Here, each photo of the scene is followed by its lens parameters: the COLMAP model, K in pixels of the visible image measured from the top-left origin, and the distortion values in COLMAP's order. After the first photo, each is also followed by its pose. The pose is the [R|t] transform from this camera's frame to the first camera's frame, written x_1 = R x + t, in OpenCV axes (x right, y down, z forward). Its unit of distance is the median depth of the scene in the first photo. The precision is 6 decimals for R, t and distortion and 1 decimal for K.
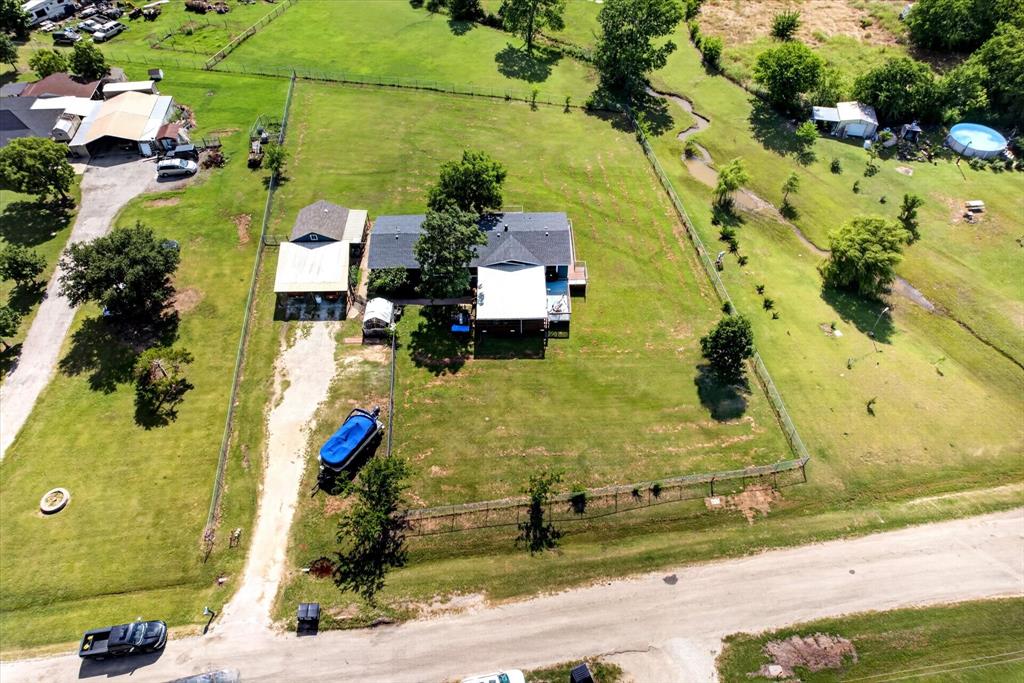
lens RADIAL K [[653.8, 0, 512.0], [0, 653.8, 341.5], [0, 0, 1]] dist [-0.072390, 0.073405]
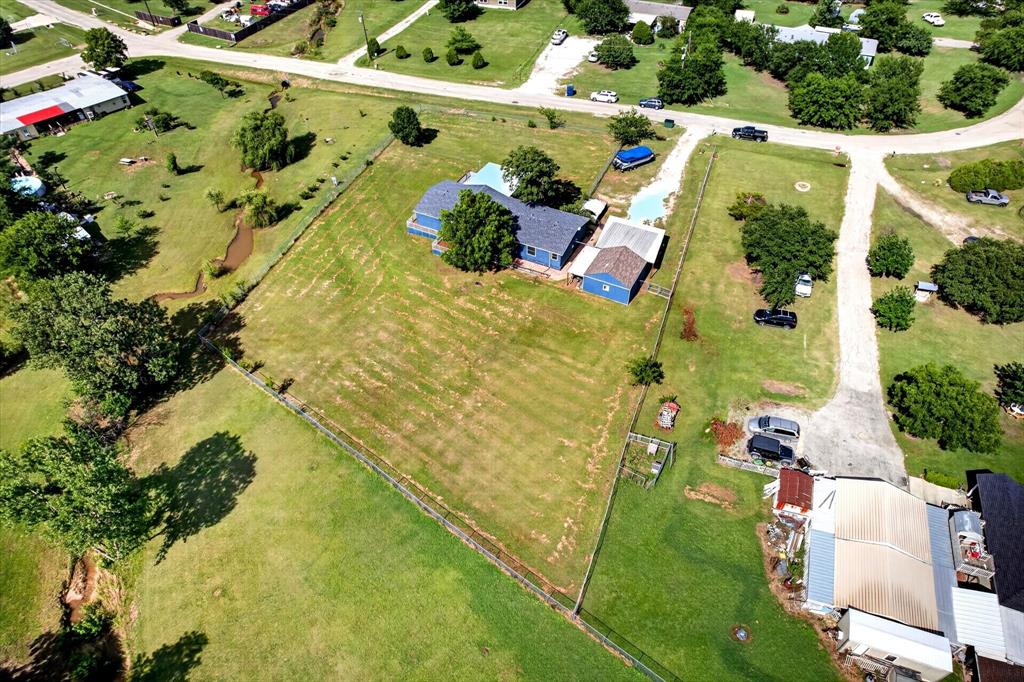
lens RADIAL K [[653.8, 0, 512.0], [0, 653.8, 341.0], [0, 0, 1]] dist [-0.072390, 0.073405]
pose [[-0.883596, -0.324020, 0.338037, -0.617621], [0.364517, -0.022845, 0.930916, -1.393992], [-0.293913, 0.945774, 0.138296, 1.155453]]
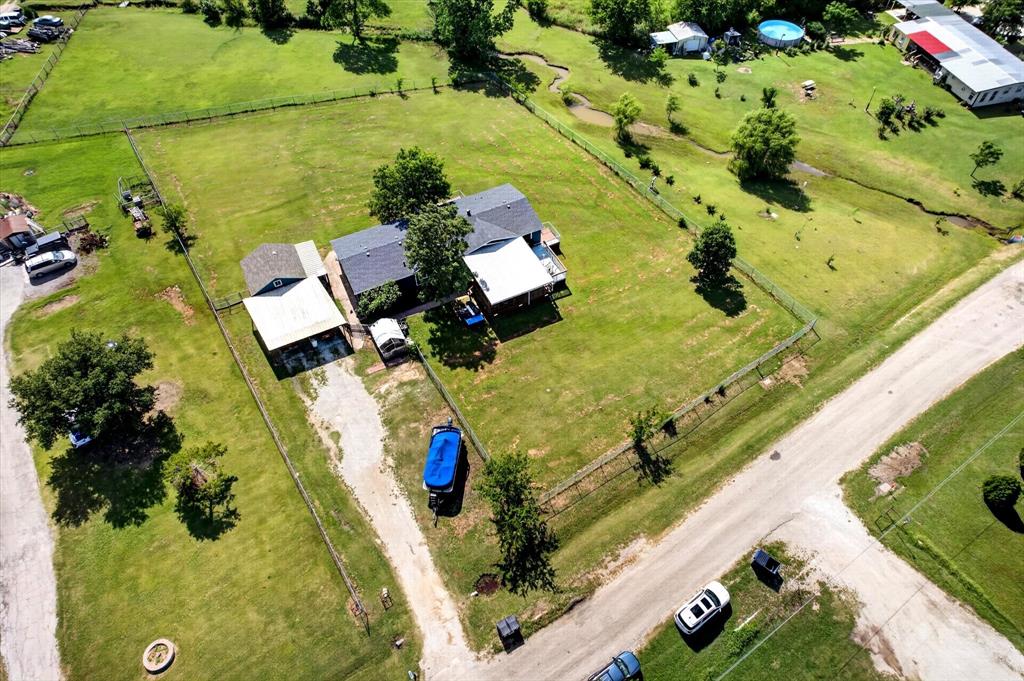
lens RADIAL K [[653.8, 0, 512.0], [0, 653.8, 340.5], [0, 0, 1]] dist [-0.072390, 0.073405]
pose [[0.900375, -0.340080, 0.271423, -0.314376], [0.333163, 0.940064, 0.072673, -0.044260], [-0.279870, 0.024995, 0.959713, 0.029651]]
